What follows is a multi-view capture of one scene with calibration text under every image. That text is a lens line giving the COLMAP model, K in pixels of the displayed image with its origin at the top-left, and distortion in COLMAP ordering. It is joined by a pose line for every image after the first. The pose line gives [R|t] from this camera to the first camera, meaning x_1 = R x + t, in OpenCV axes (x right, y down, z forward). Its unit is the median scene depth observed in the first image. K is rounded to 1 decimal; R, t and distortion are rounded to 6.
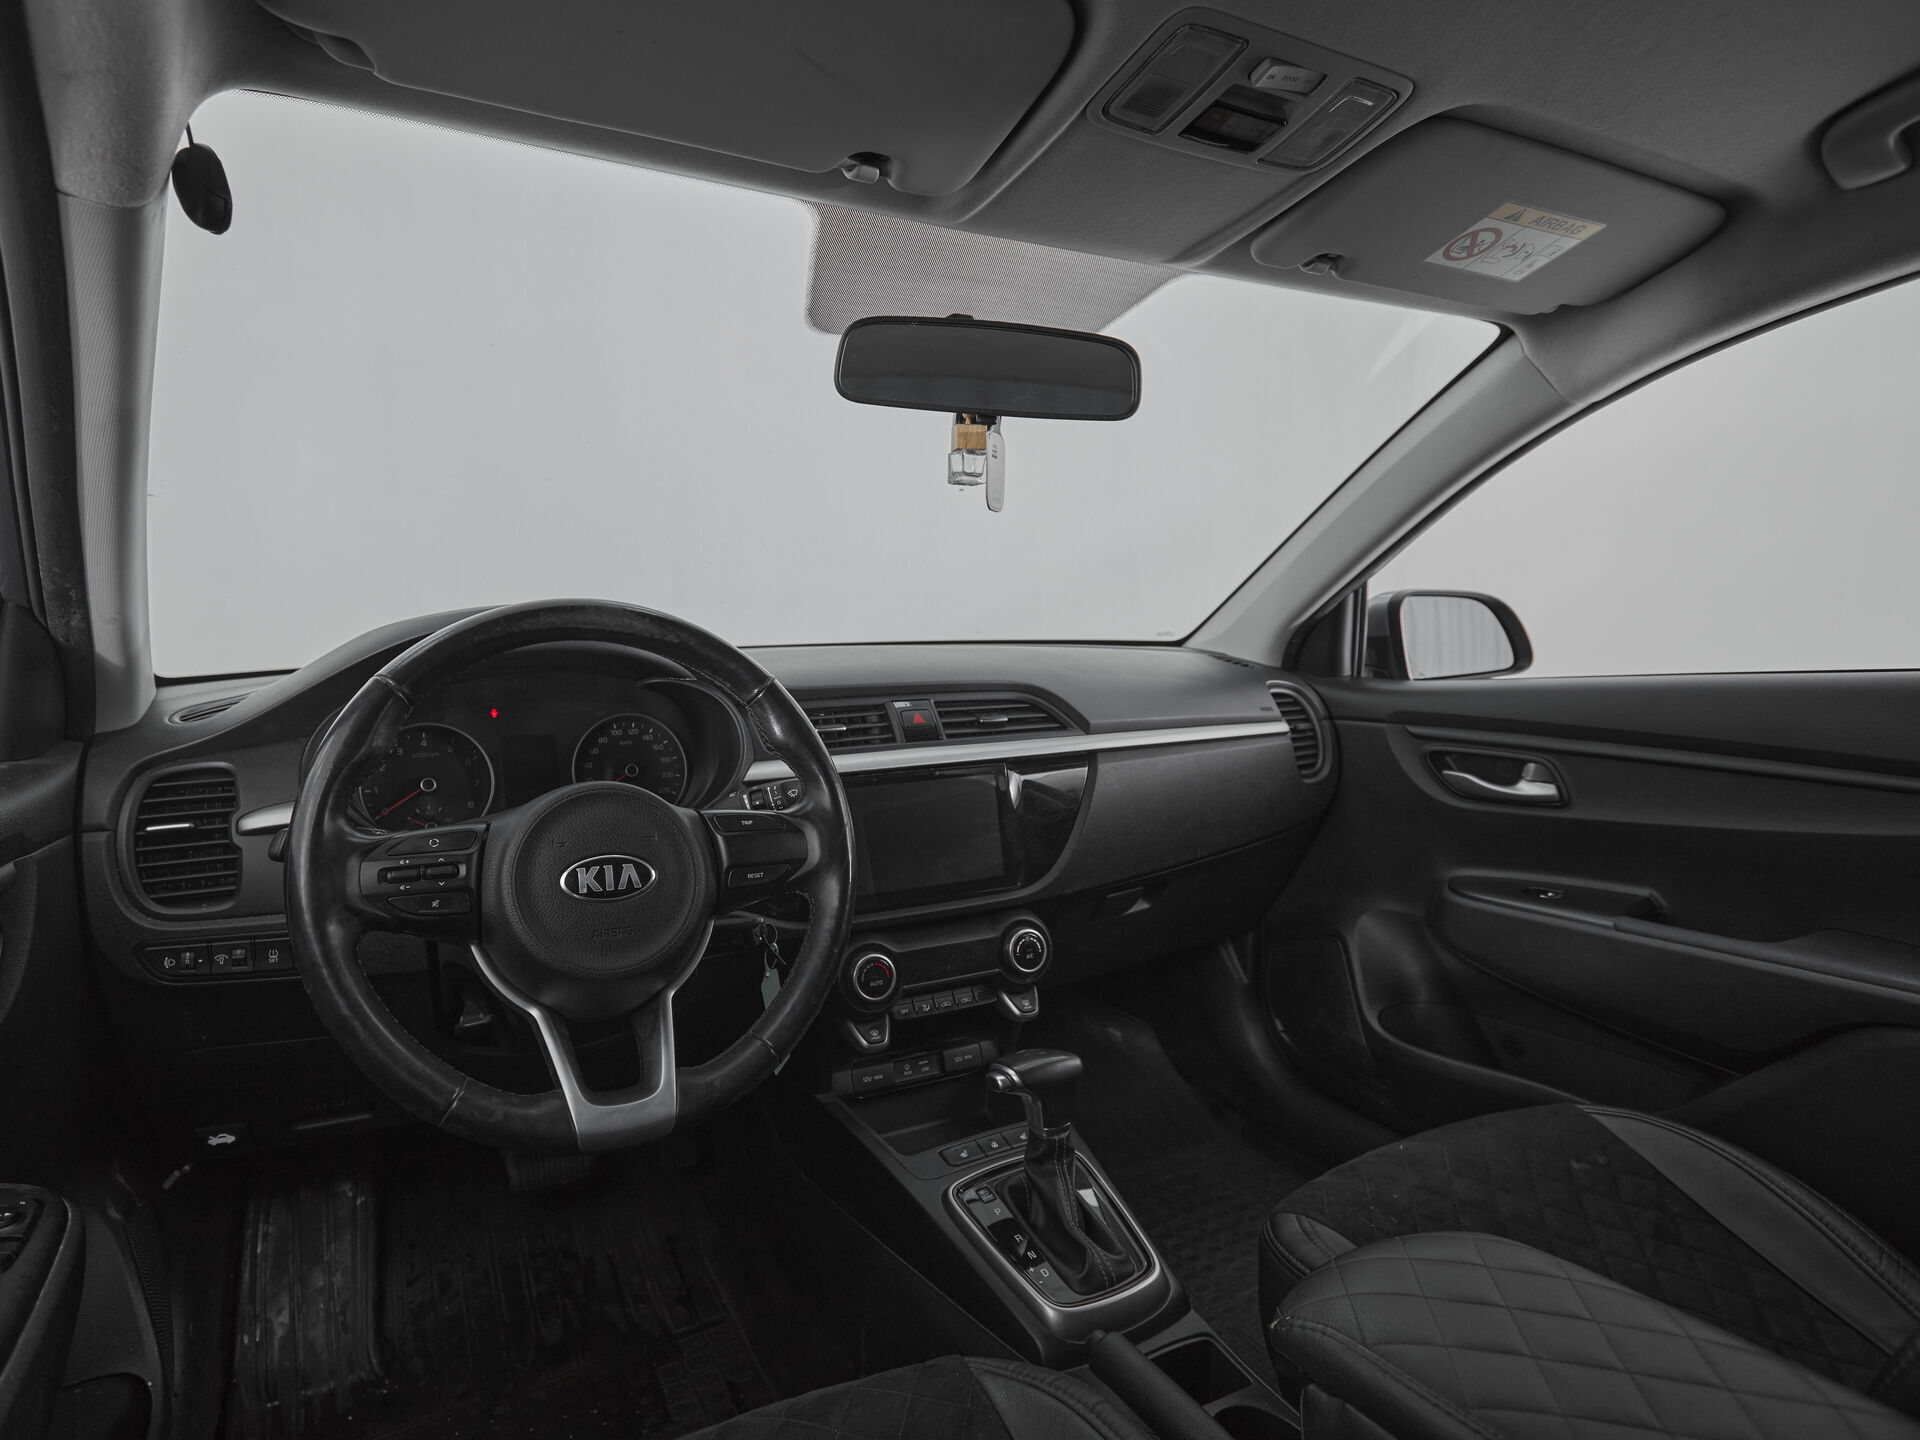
lens RADIAL K [[975.5, 0, 960.0], [0, 975.5, 720.0], [0, 0, 1]] dist [-0.003637, -0.000546]
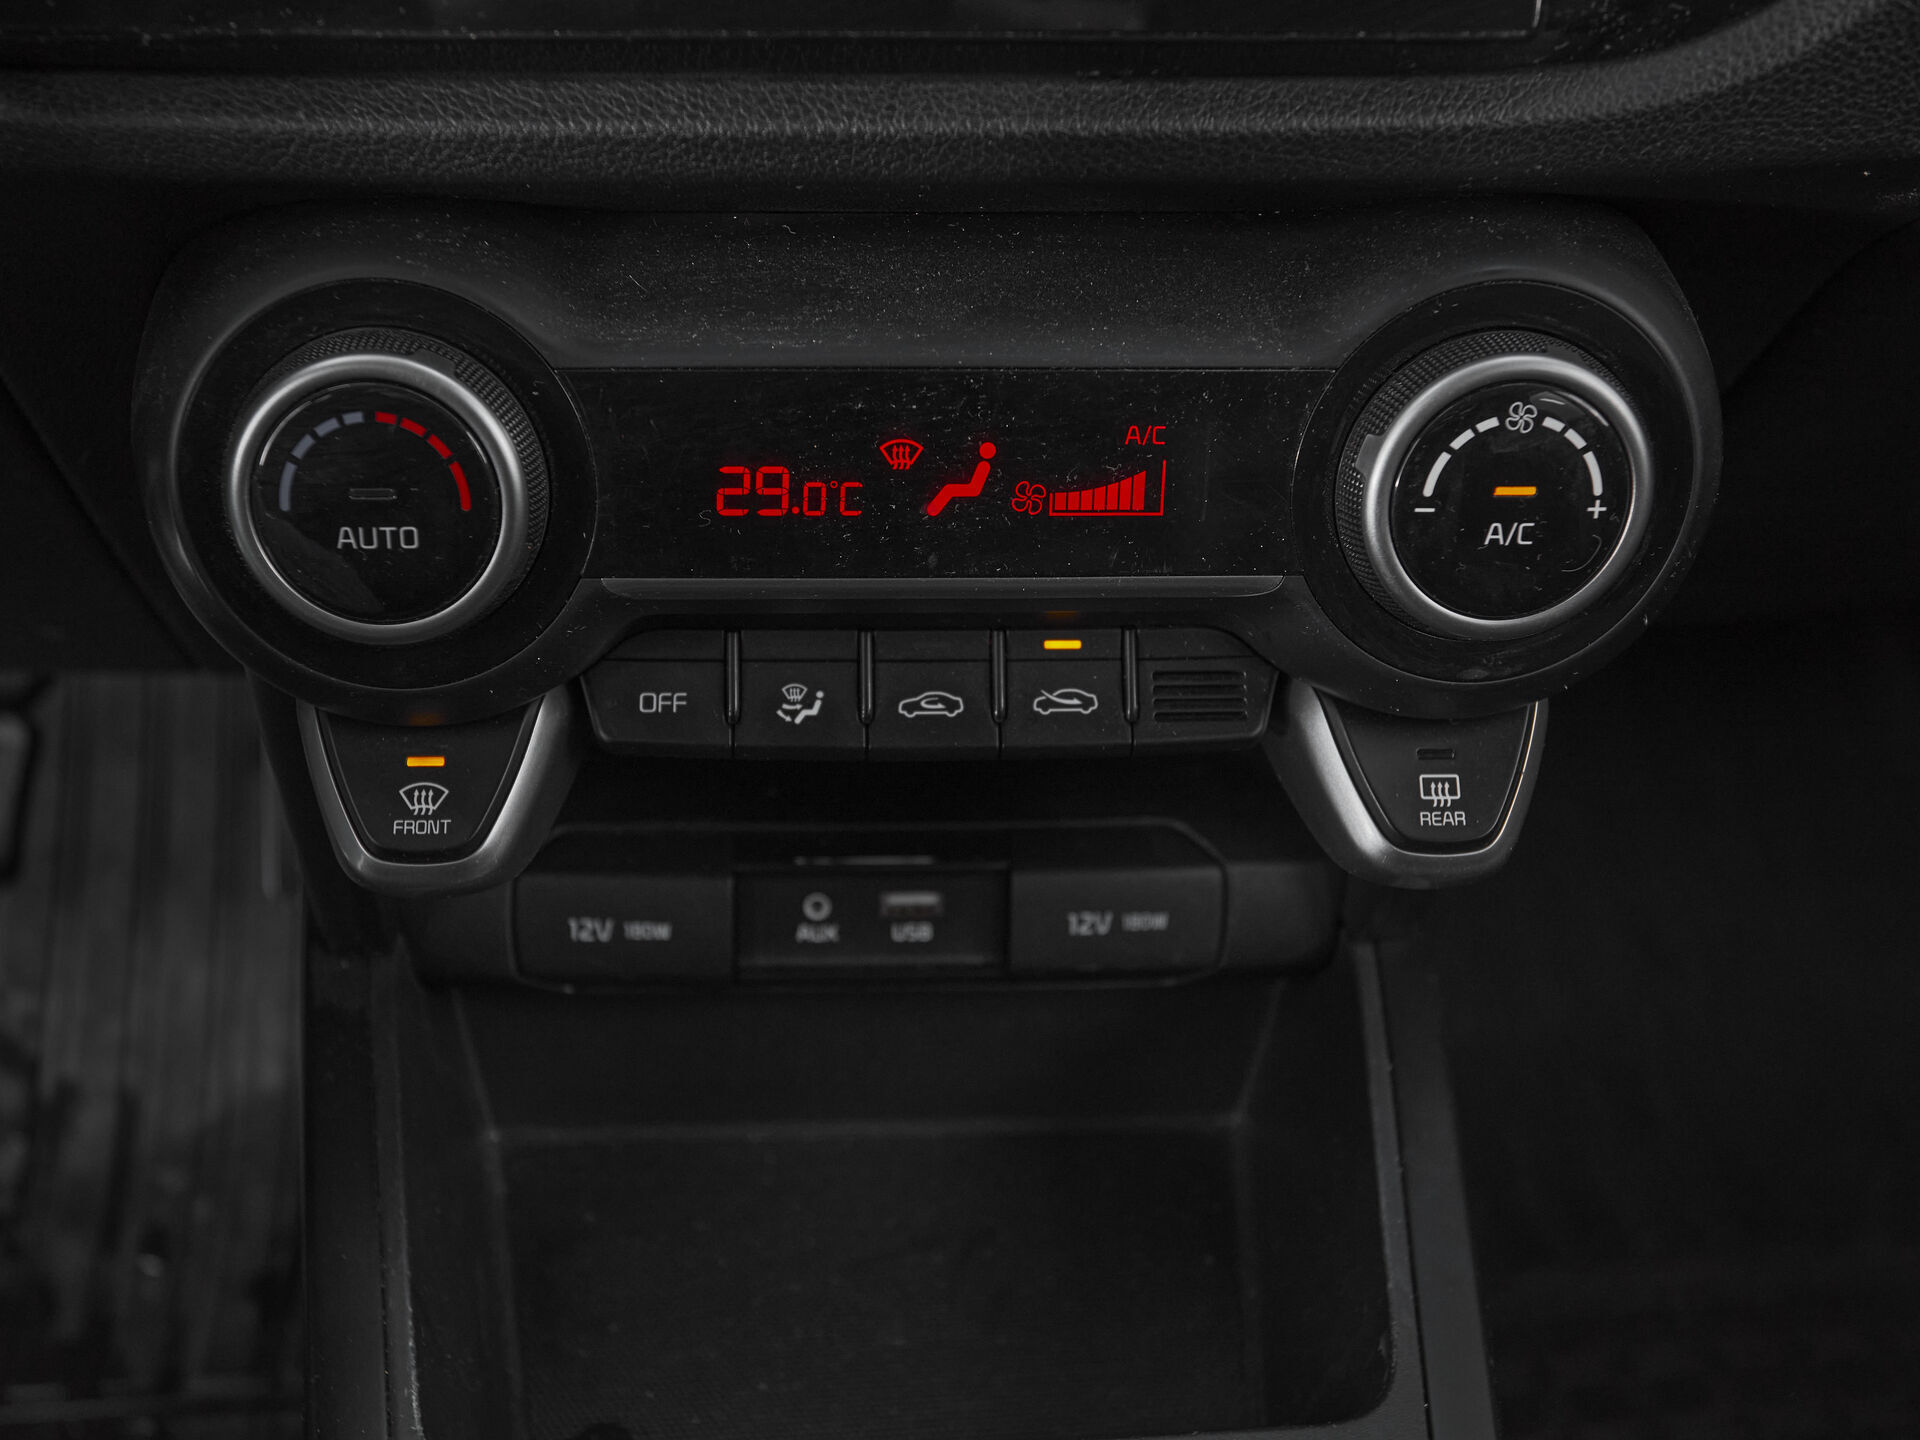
lens RADIAL K [[2076.0, 0, 836.3], [0, 2076.0, 720.3], [0, 0, 1]] dist [0.009419, 0.006747]
pose [[0.911593, 0.229780, -0.340880, 0.086938], [-0.058728, 0.893489, 0.445229, 0.124245], [0.406878, -0.385848, 0.827993, 0.642442]]
